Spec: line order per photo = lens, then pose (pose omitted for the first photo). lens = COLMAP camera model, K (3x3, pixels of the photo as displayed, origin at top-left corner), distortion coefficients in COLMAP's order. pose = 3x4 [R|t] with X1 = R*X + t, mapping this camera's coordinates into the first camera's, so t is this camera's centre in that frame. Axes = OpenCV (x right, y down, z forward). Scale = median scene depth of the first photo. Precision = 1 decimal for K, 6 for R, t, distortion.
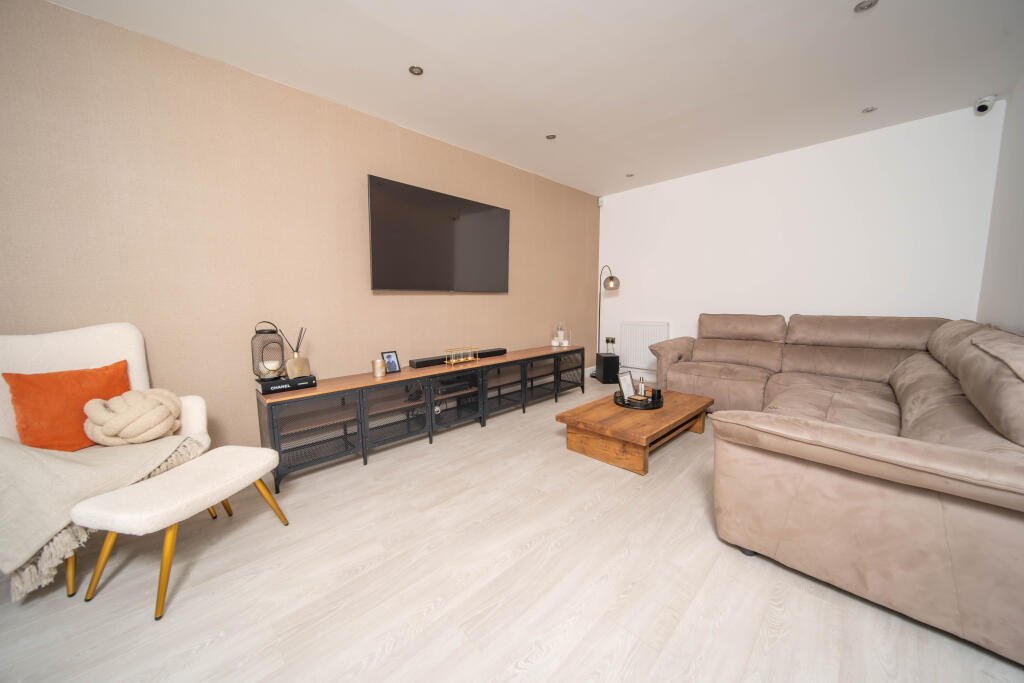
lens RADIAL K [[356.5, 0, 512.6], [0, 356.5, 340.2], [0, 0, 1]] dist [-0.001025, -0.000166]
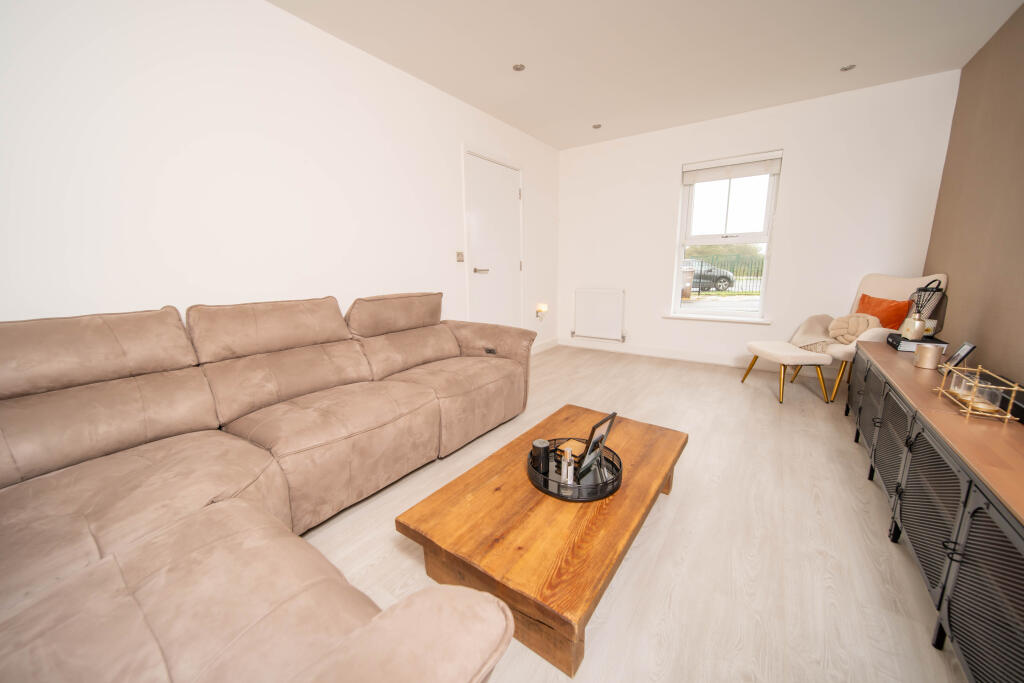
lens RADIAL K [[356.5, 0, 512.6], [0, 356.5, 340.2], [0, 0, 1]] dist [-0.001025, -0.000166]
pose [[-0.986309, 0.036592, -0.160798, 0.508782], [-0.009691, 0.960526, 0.278023, -0.137003], [0.164624, 0.275775, -0.947020, 1.410925]]
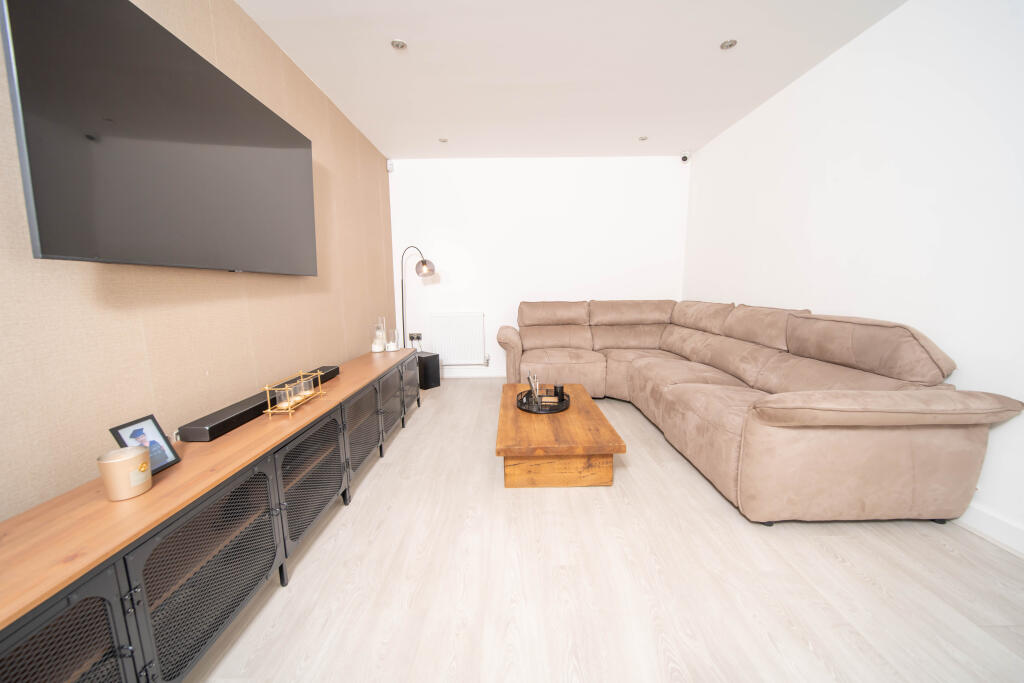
lens RADIAL K [[366.8, 0, 512.6], [0, 366.8, 340.2], [0, 0, 1]] dist [-0.000997, -0.000052]
pose [[0.695972, -0.101244, 0.710896, -0.328336], [0.084002, 0.994692, 0.059424, -0.042948], [-0.713139, 0.018359, 0.700783, 0.419813]]
